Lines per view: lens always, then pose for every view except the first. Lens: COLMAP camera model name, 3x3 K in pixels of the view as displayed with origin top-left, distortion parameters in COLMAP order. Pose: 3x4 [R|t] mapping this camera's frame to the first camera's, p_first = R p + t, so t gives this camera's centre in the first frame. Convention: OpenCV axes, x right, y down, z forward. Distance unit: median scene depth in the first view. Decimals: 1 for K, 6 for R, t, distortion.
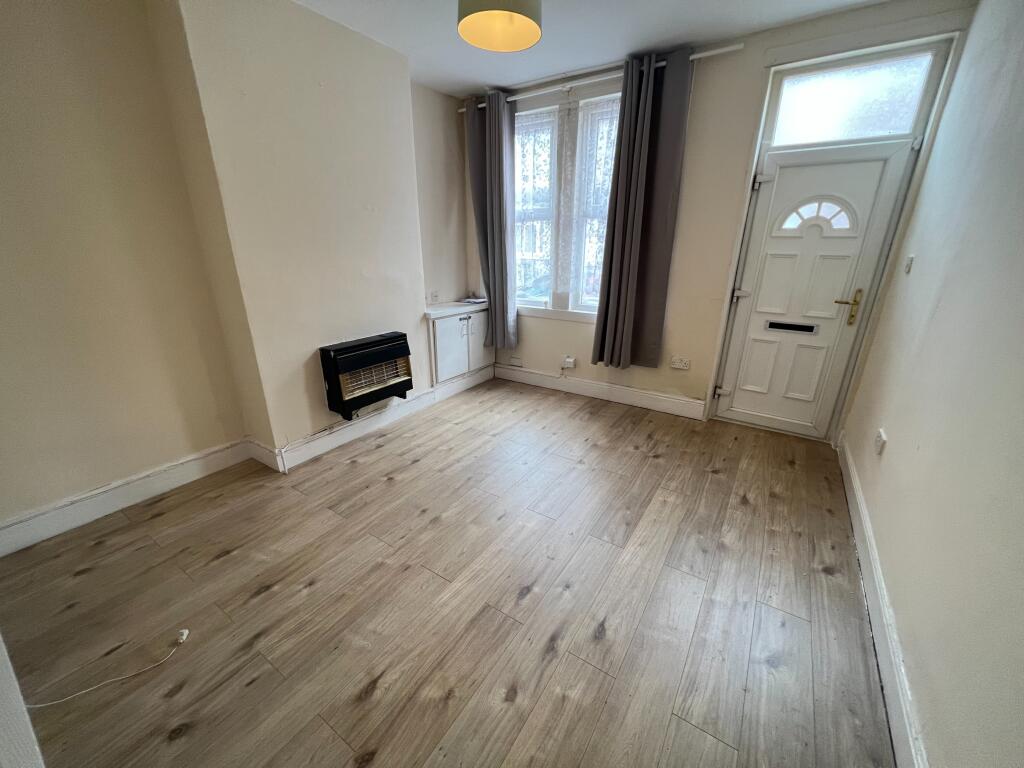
lens RADIAL K [[407.2, 0, 514.0], [0, 407.2, 385.0], [0, 0, 1]] dist [-0.000544, 0.000308]
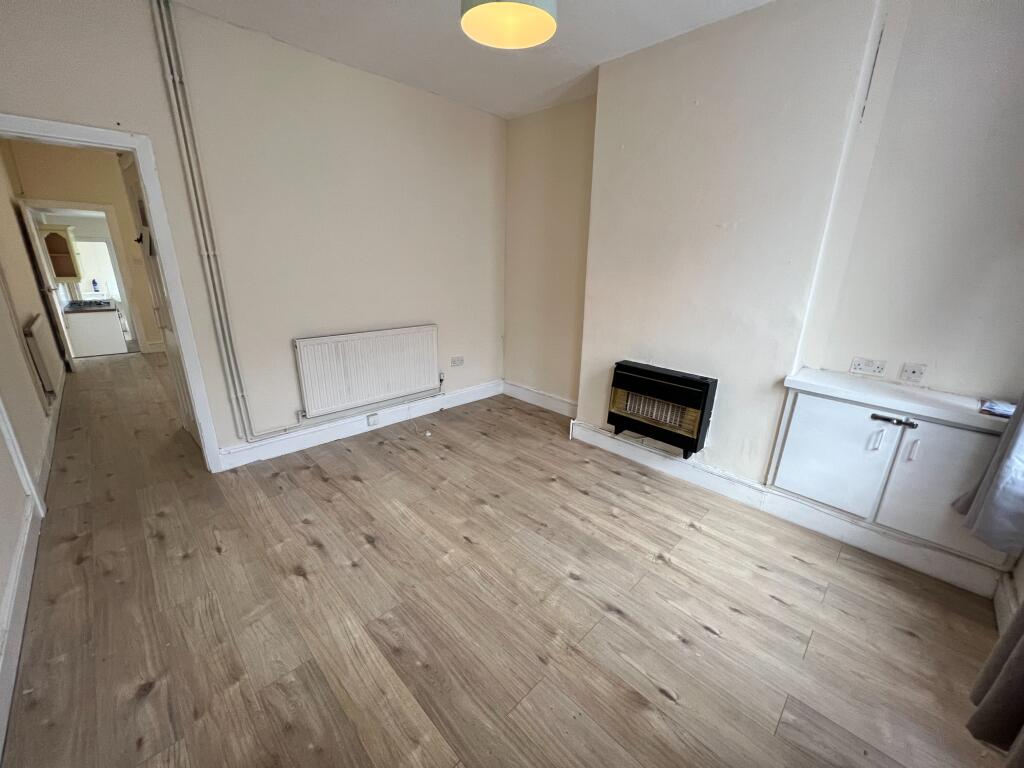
lens RADIAL K [[407.2, 0, 514.0], [0, 407.2, 385.0], [0, 0, 1]] dist [-0.000544, 0.000308]
pose [[-0.201061, 0.284156, -0.937459, 0.708406], [-0.348722, 0.873545, 0.339575, -0.343451], [0.915406, 0.395188, -0.076545, 0.971169]]
